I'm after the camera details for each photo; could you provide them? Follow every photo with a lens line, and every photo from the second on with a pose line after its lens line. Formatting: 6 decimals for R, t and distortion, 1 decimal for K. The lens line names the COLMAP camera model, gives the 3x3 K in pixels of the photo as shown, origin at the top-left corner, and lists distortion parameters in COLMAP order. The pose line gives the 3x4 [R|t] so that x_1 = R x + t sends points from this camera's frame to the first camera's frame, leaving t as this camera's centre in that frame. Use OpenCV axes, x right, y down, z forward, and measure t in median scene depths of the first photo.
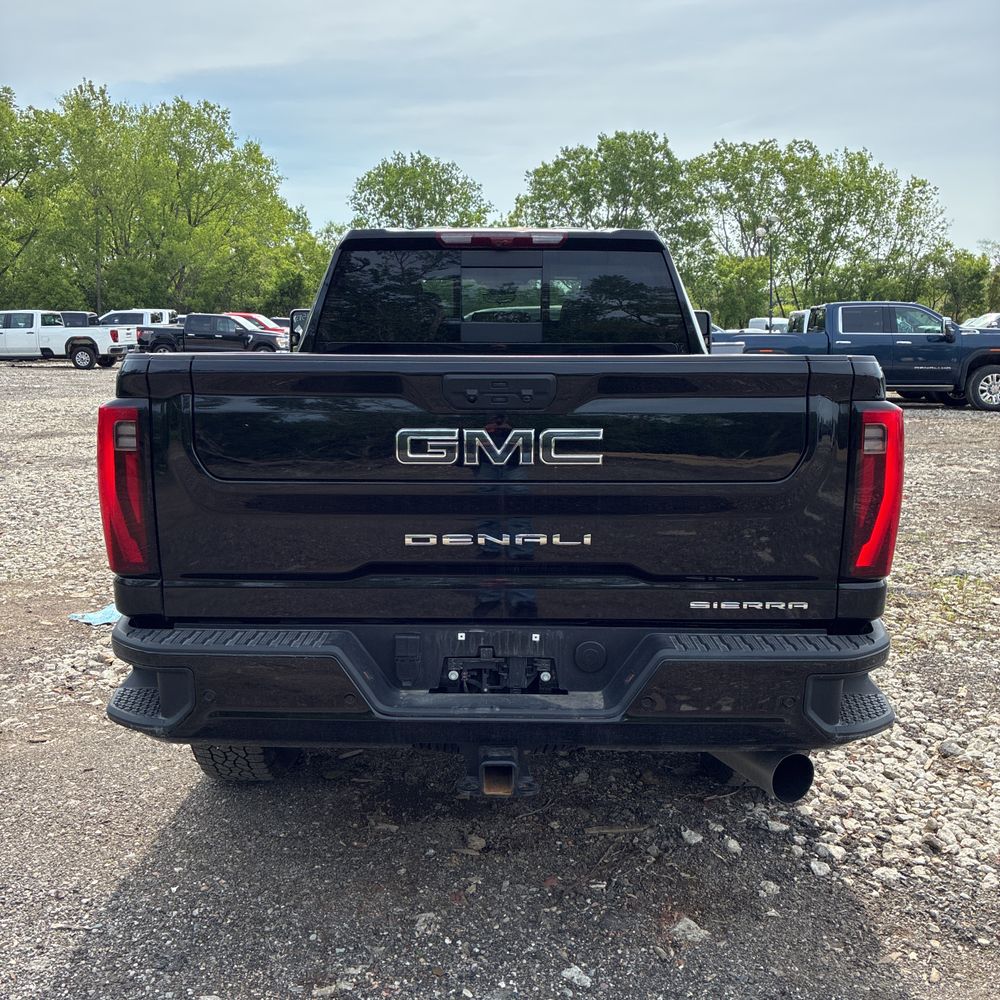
lens RADIAL K [[1014.5, 0, 500.0], [0, 1014.5, 500.0], [0, 0, 1]] dist [0.028247, -0.012968]
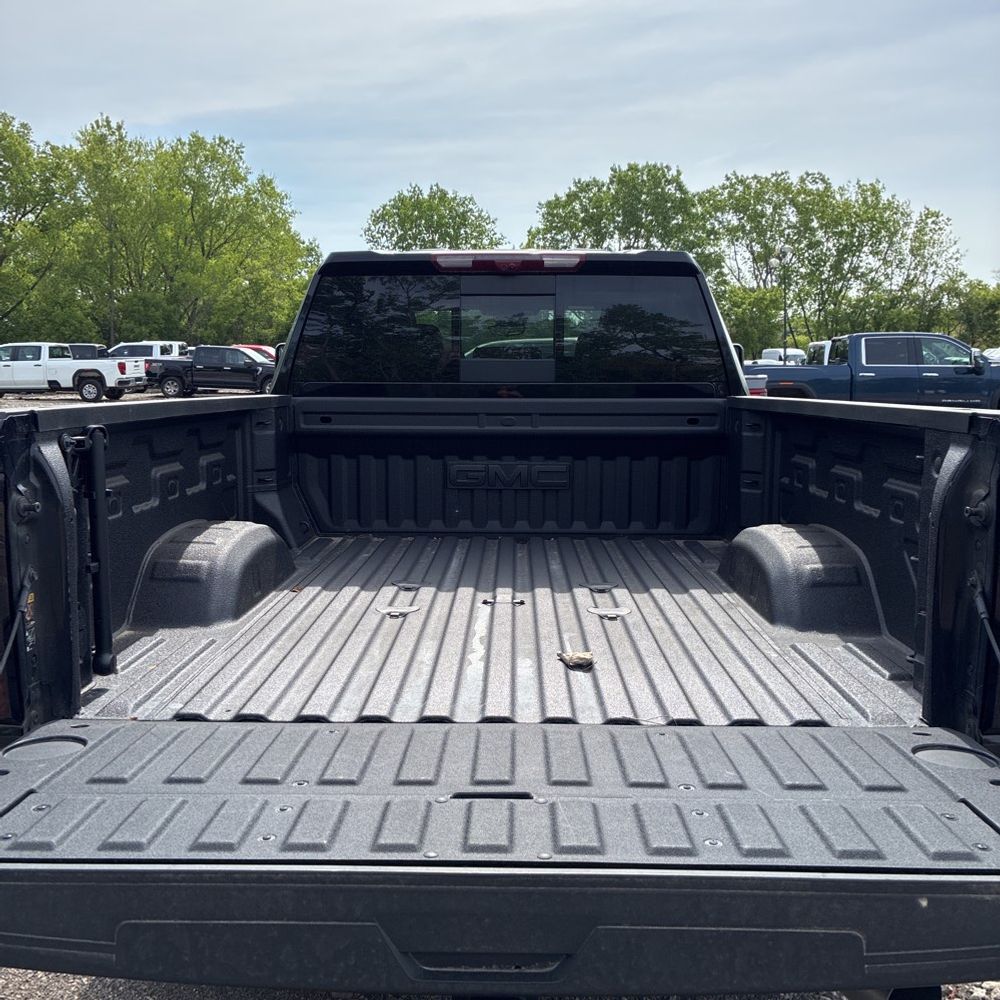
lens RADIAL K [[1014.5, 0, 500.0], [0, 1014.5, 500.0], [0, 0, 1]] dist [0.028247, -0.012968]
pose [[0.999926, 0.000242, -0.012184, 0.005113], [-0.000603, 0.999561, -0.029630, -0.028684], [0.012171, 0.029635, 0.999487, 0.138237]]
